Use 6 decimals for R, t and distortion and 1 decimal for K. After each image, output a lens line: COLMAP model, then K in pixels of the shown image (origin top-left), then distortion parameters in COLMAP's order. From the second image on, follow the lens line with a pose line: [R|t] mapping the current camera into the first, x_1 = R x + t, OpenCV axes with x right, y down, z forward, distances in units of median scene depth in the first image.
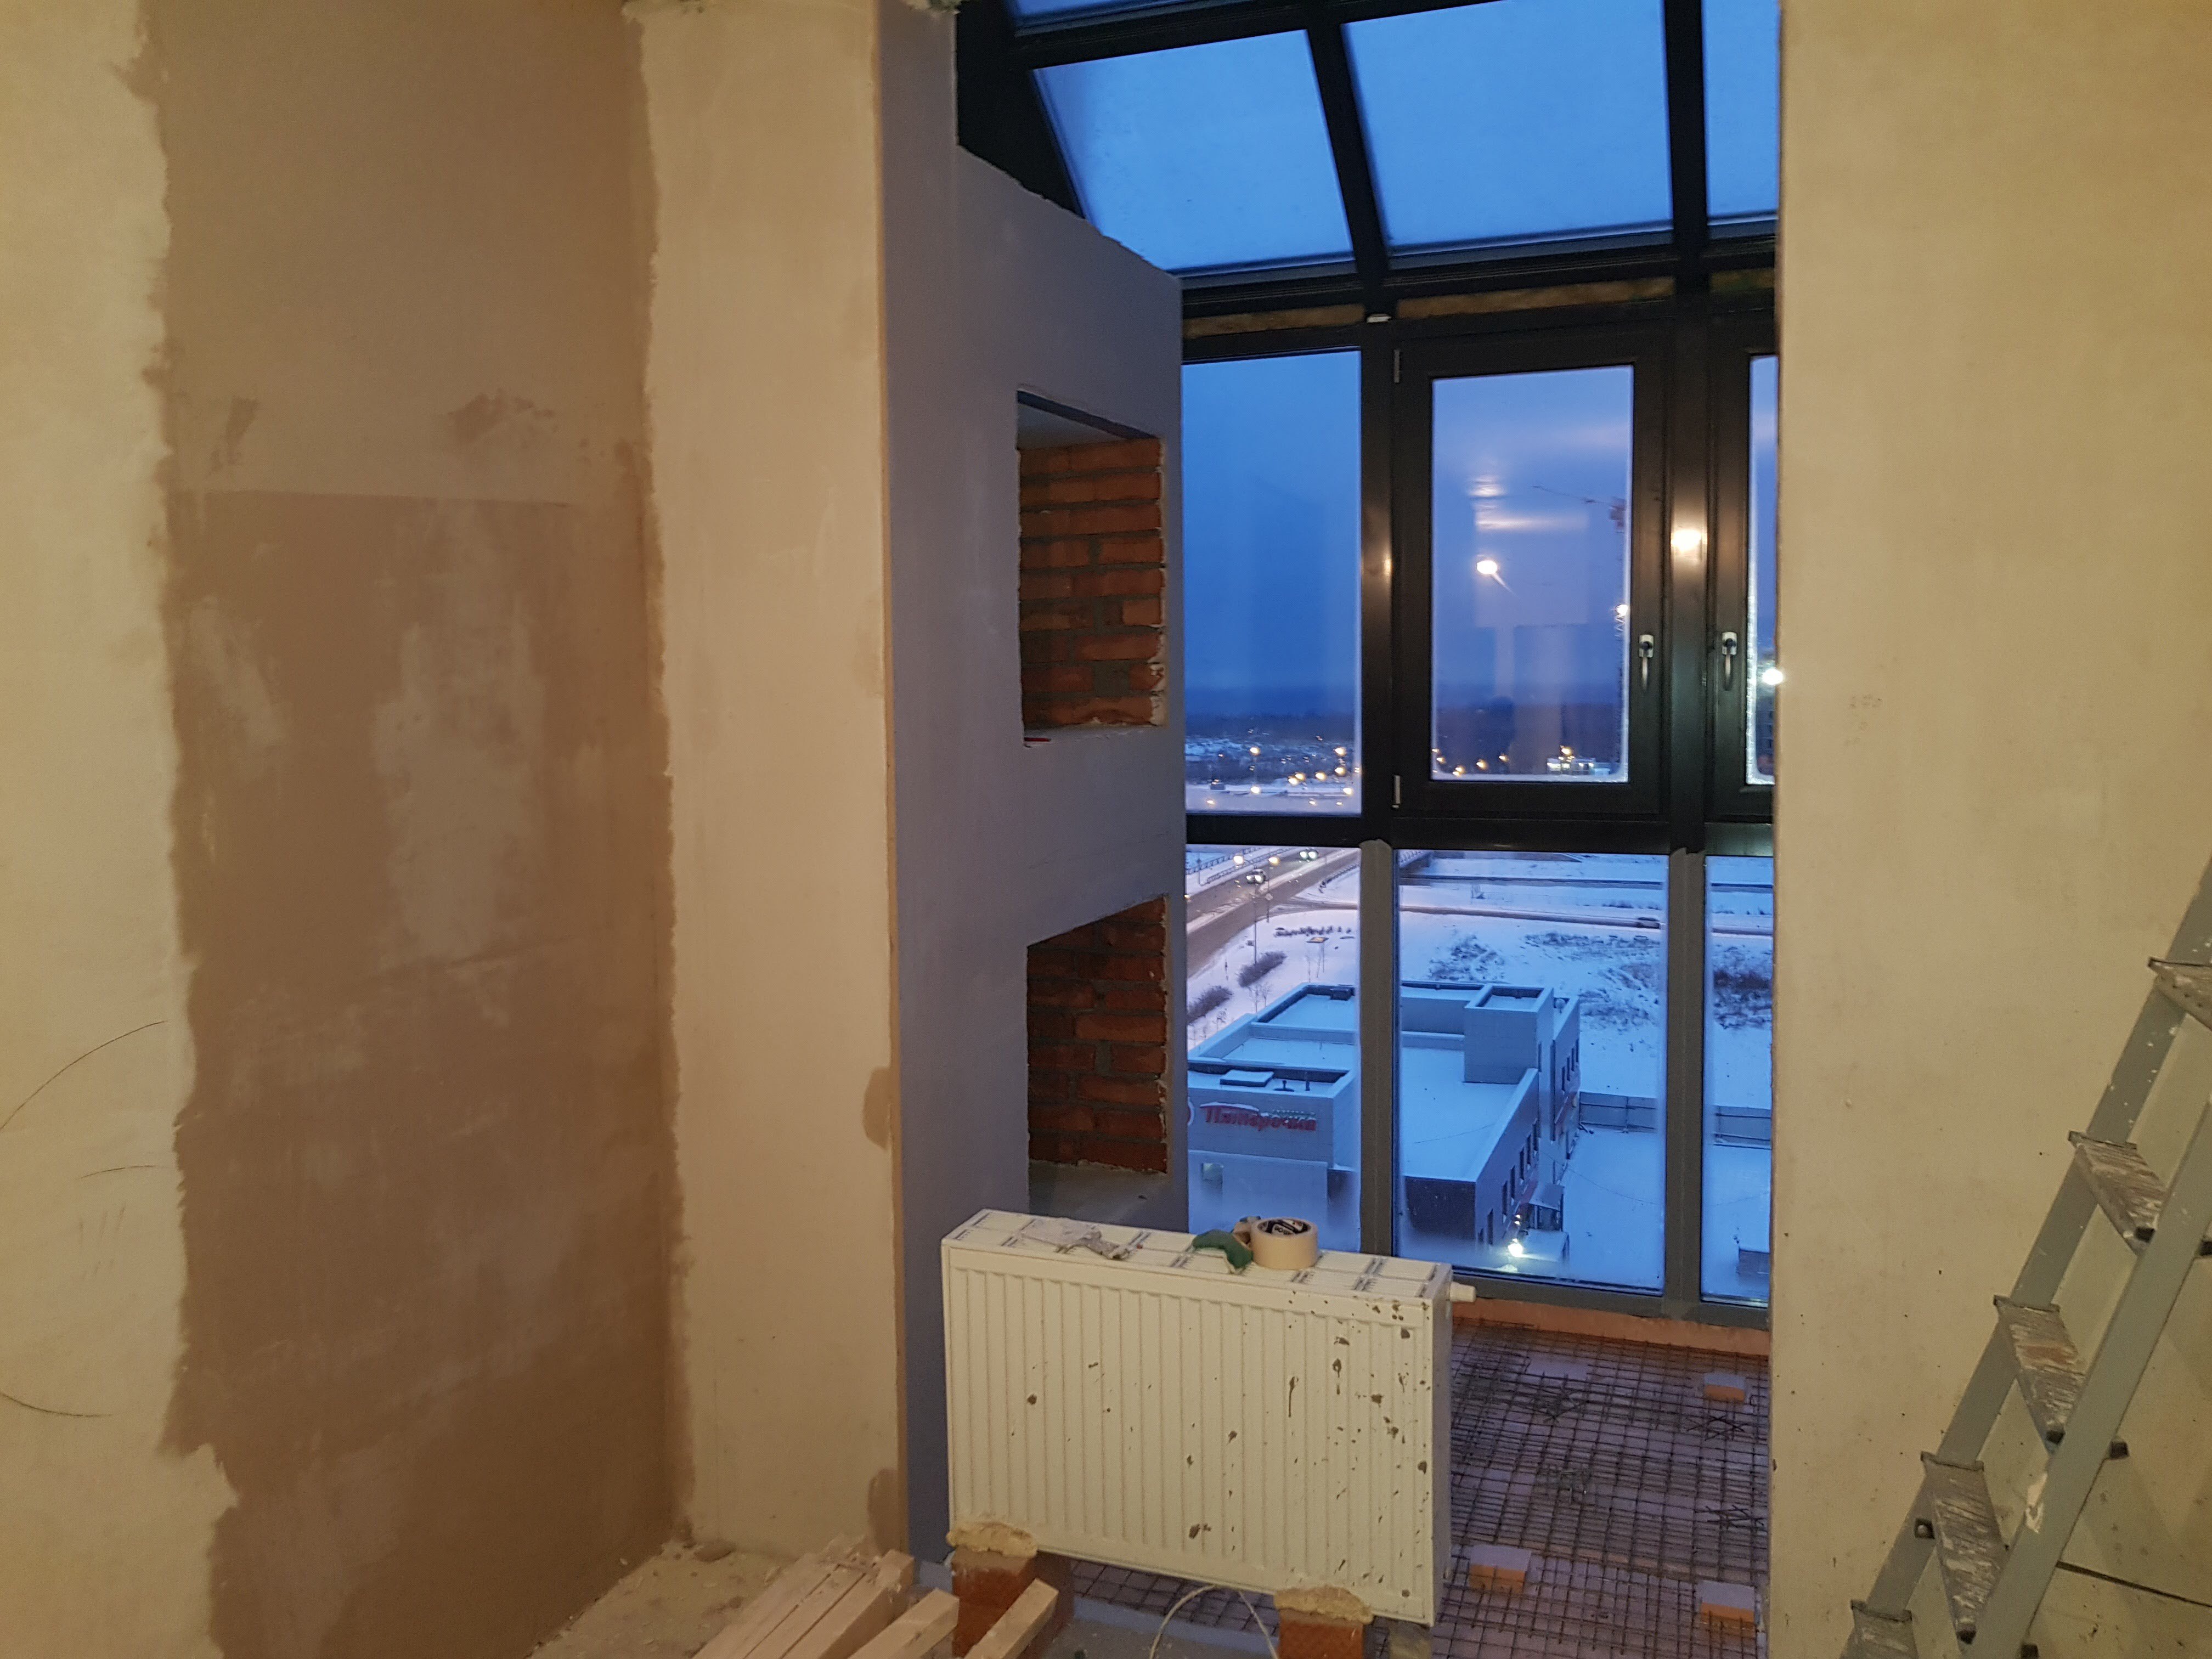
lens RADIAL K [[1706.1, 0, 1106.0], [0, 1706.1, 829.5], [0, 0, 1]] dist [0.000175, 0.000029]
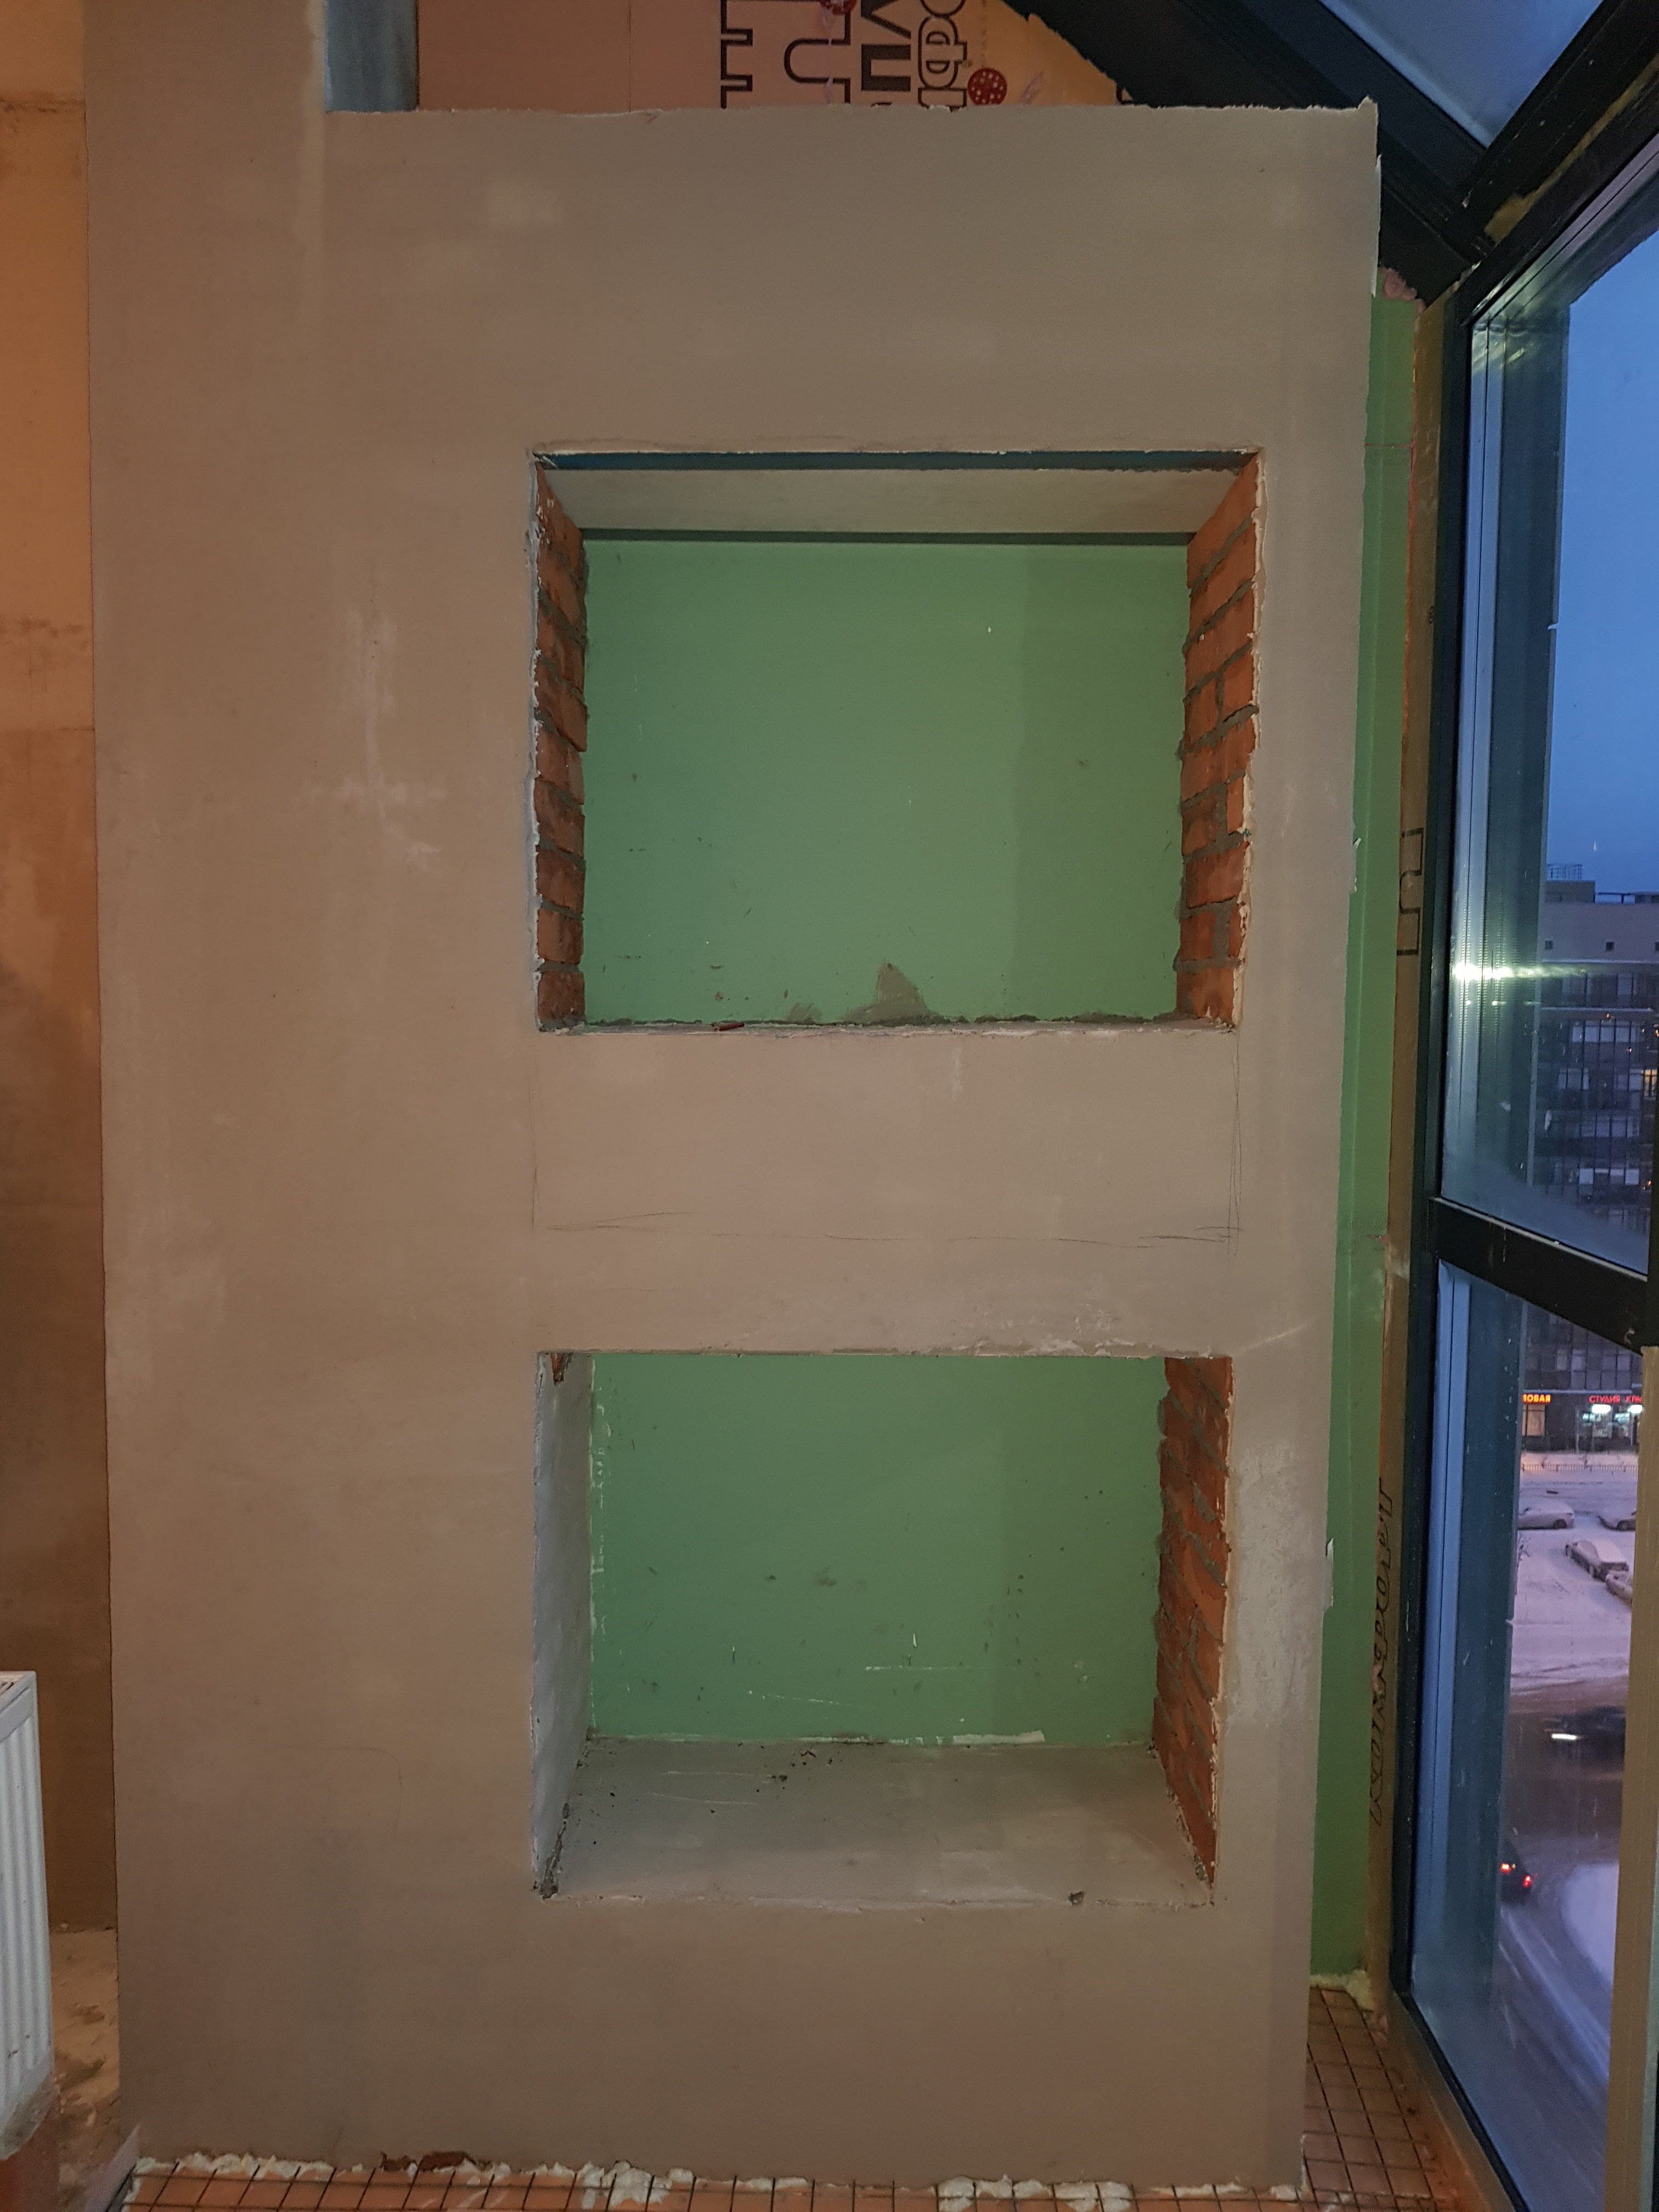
lens RADIAL K [[1706.1, 0, 829.5], [0, 1706.1, 1106.0], [0, 0, 1]] dist [0.000175, 0.000029]
pose [[0.352315, 0.088238, -0.931712, 0.581634], [-0.100792, 0.993332, 0.055960, -0.067903], [0.930438, 0.074194, 0.358860, 0.892733]]
